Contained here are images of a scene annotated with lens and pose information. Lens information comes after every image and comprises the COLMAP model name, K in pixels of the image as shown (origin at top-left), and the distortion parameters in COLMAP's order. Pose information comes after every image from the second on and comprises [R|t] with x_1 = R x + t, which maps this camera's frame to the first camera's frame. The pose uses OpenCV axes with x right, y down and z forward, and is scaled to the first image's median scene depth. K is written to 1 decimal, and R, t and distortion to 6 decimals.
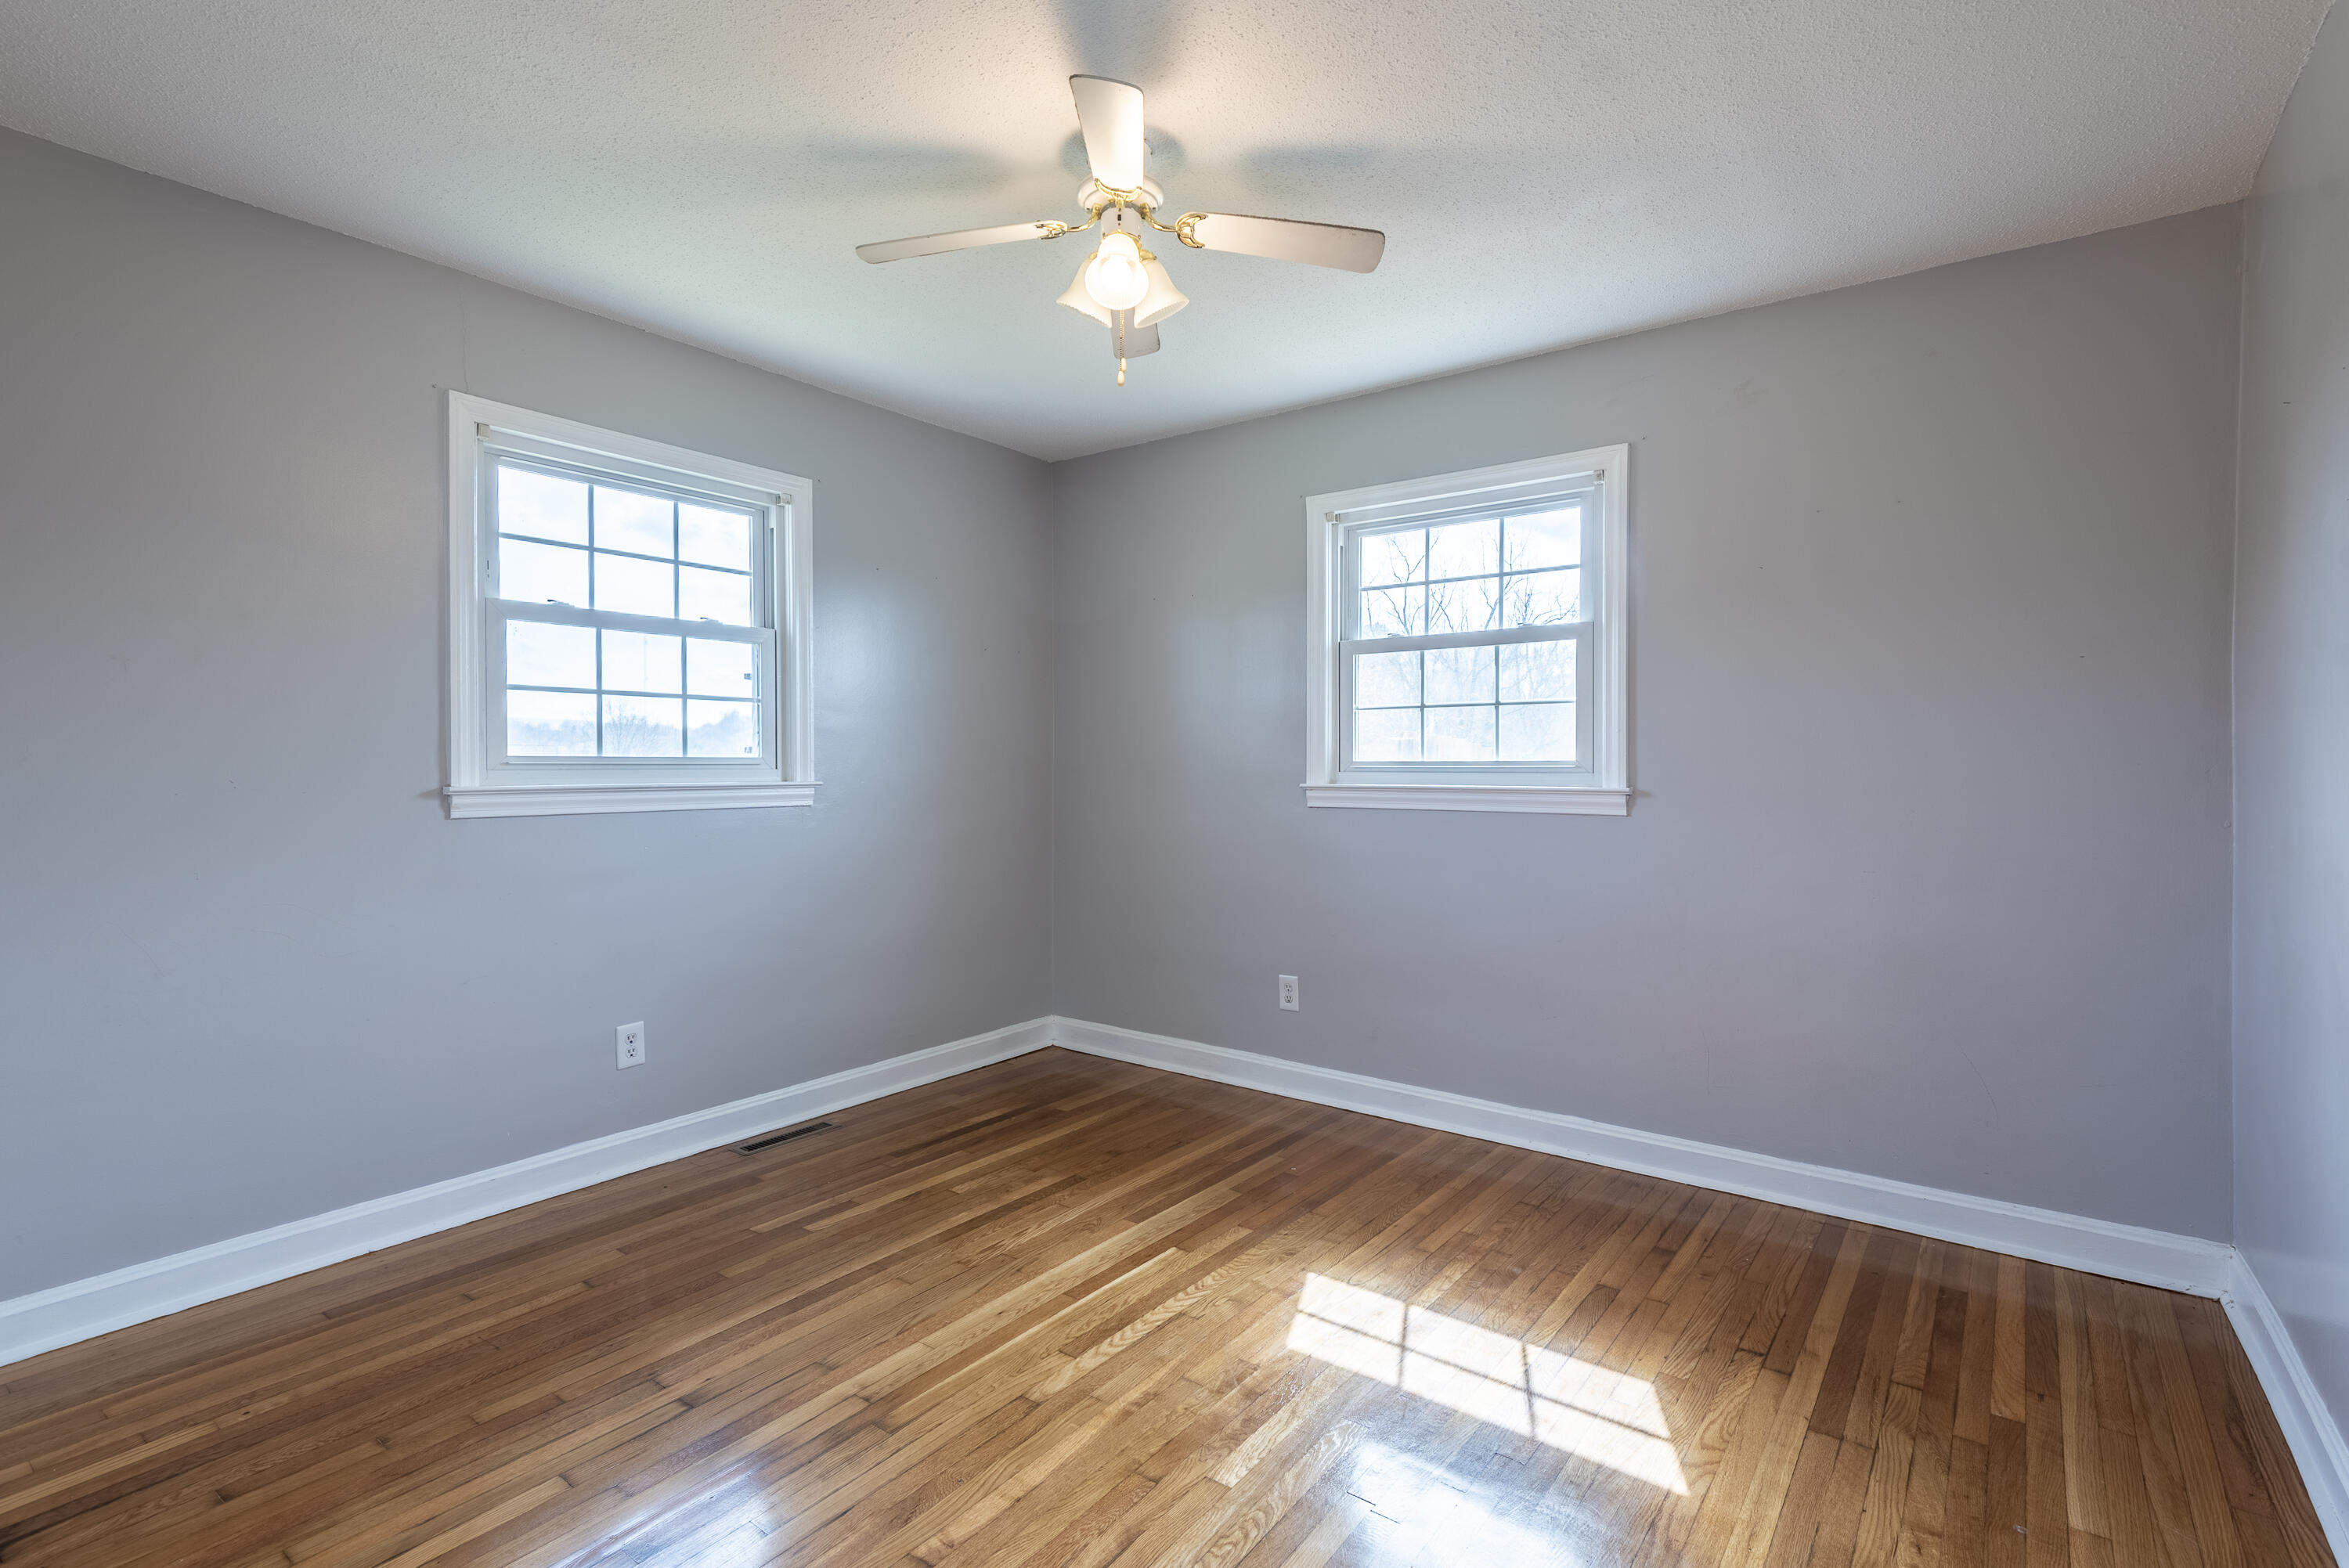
lens RADIAL K [[1114.9, 0, 1134.5], [0, 1114.9, 781.0], [0, 0, 1]] dist [-0.000831, -0.000084]
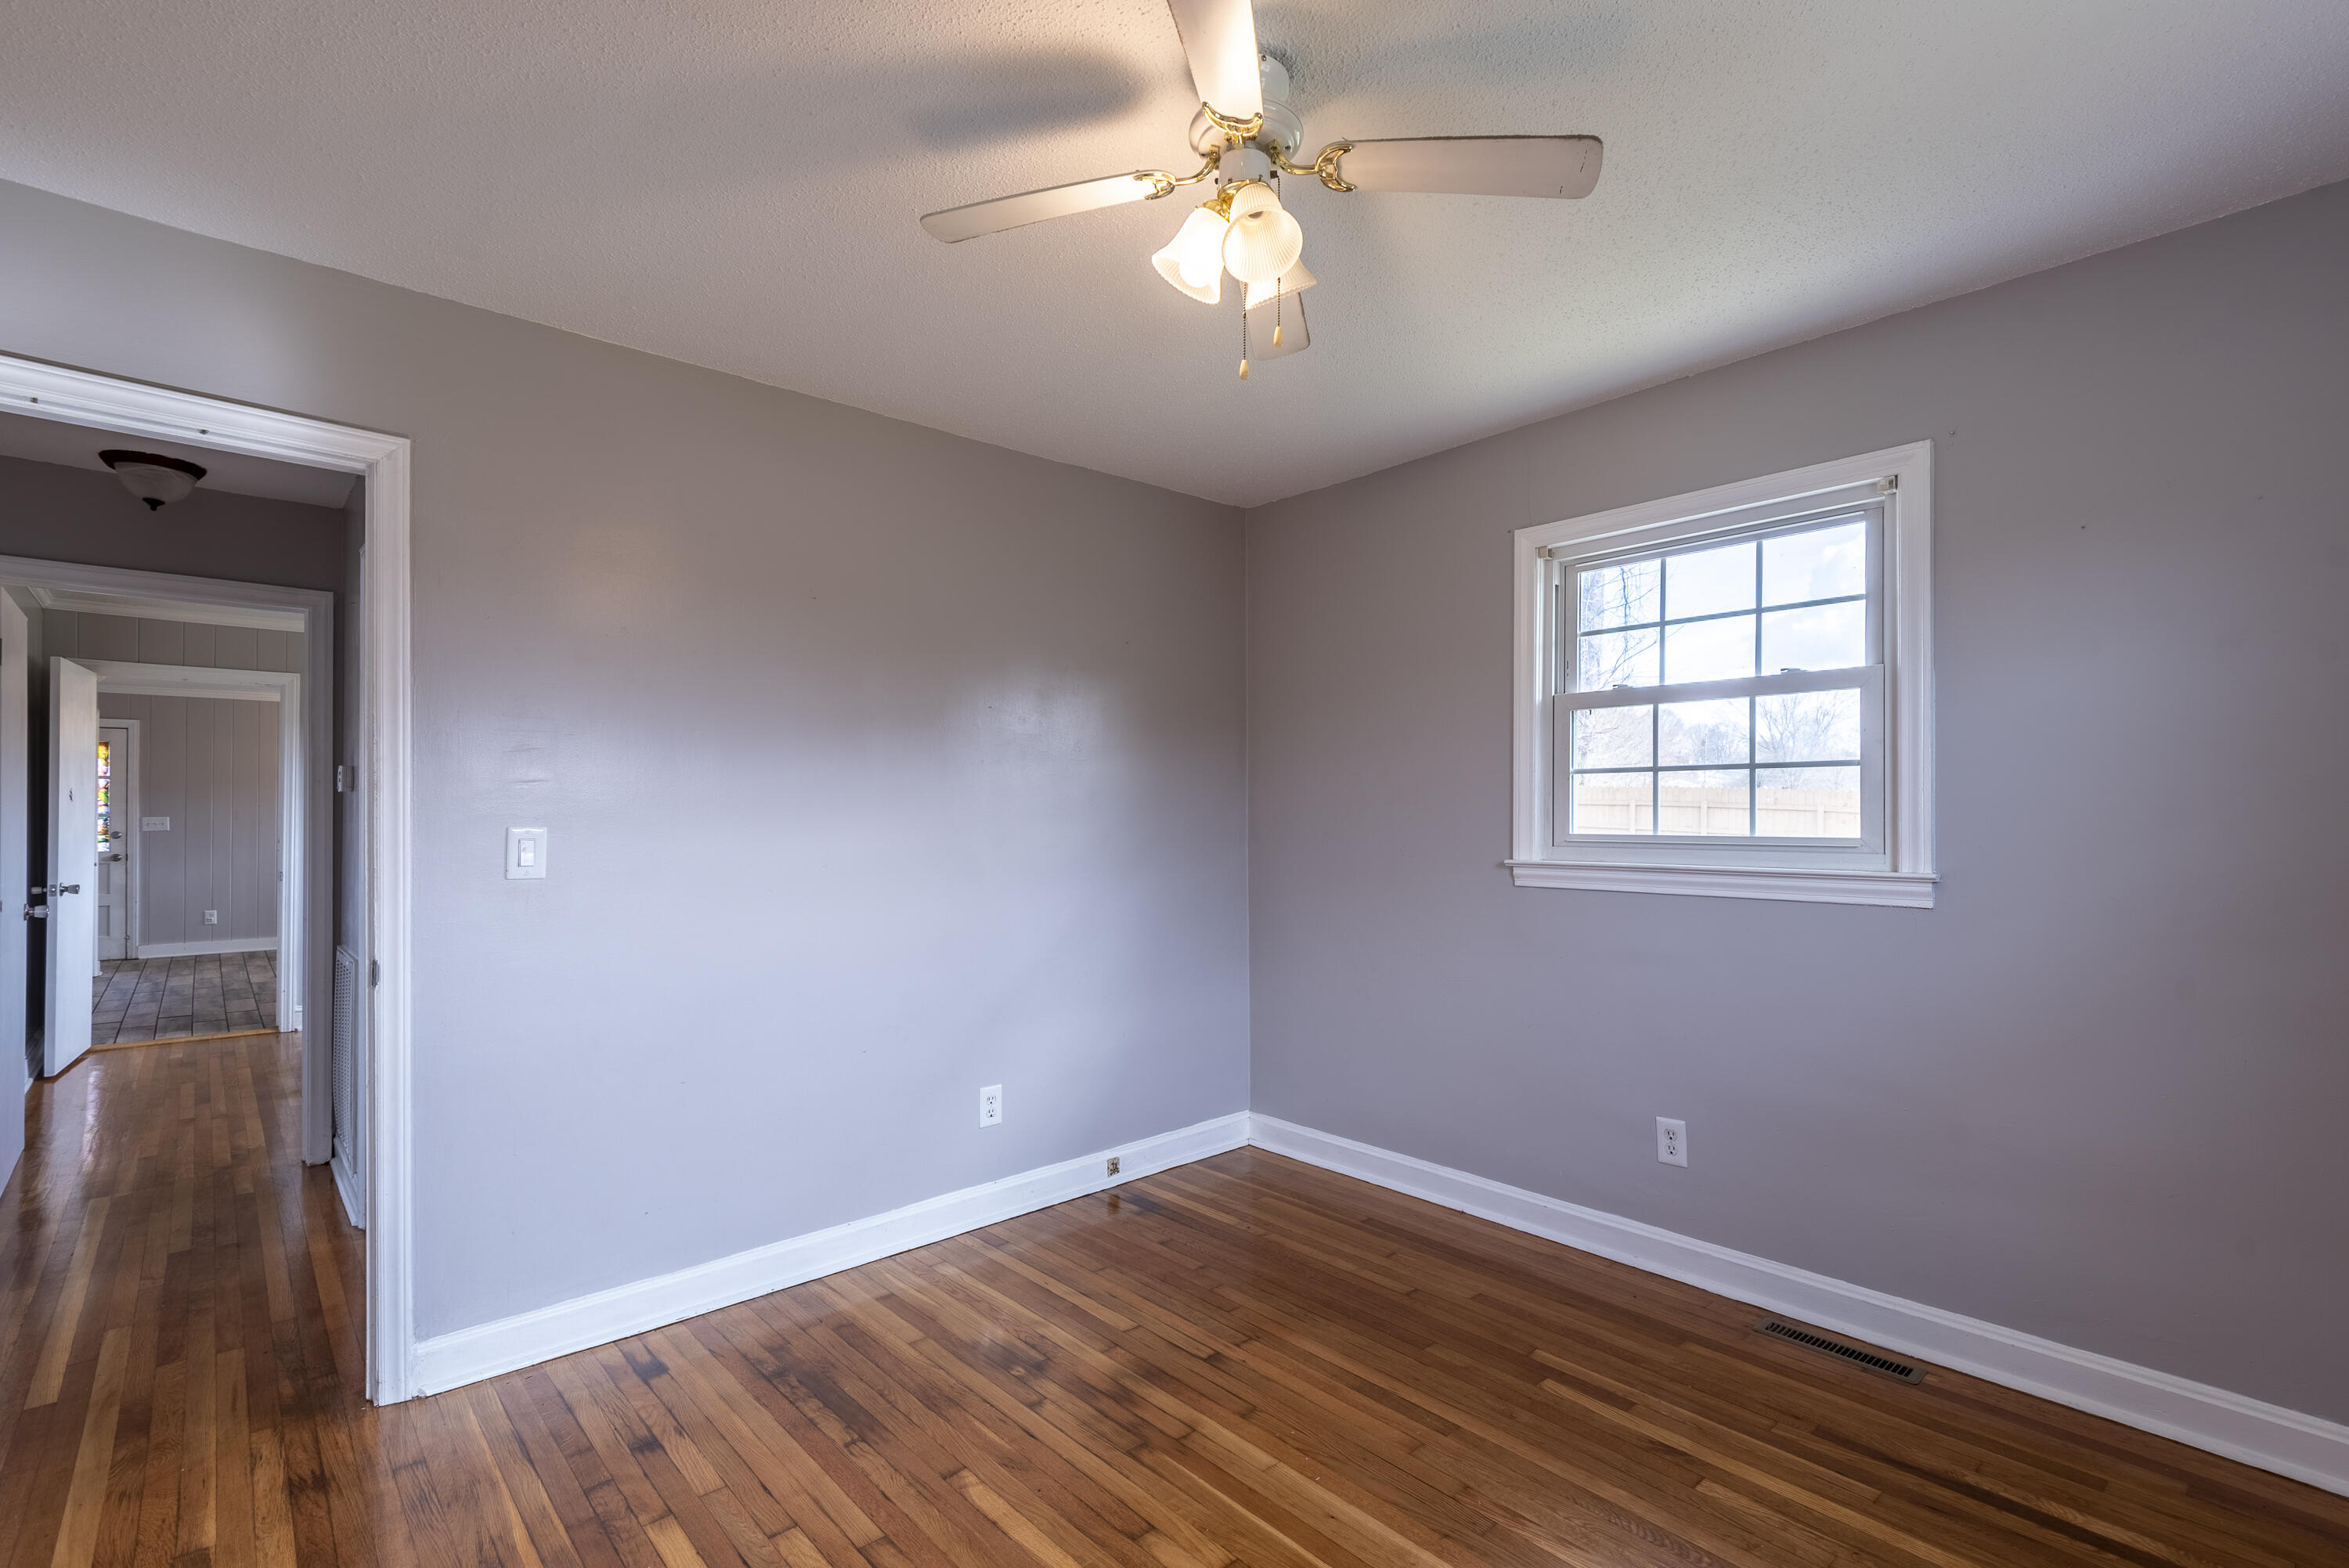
lens RADIAL K [[1034.4, 0, 1193.6], [0, 1034.4, 818.3], [0, 0, 1]] dist [0.003640, 0.000116]
pose [[-0.165361, -0.004604, -0.986222, 0.526775], [-0.017941, 0.999838, -0.001659, -0.030381], [0.986070, 0.017419, -0.165417, 0.815350]]
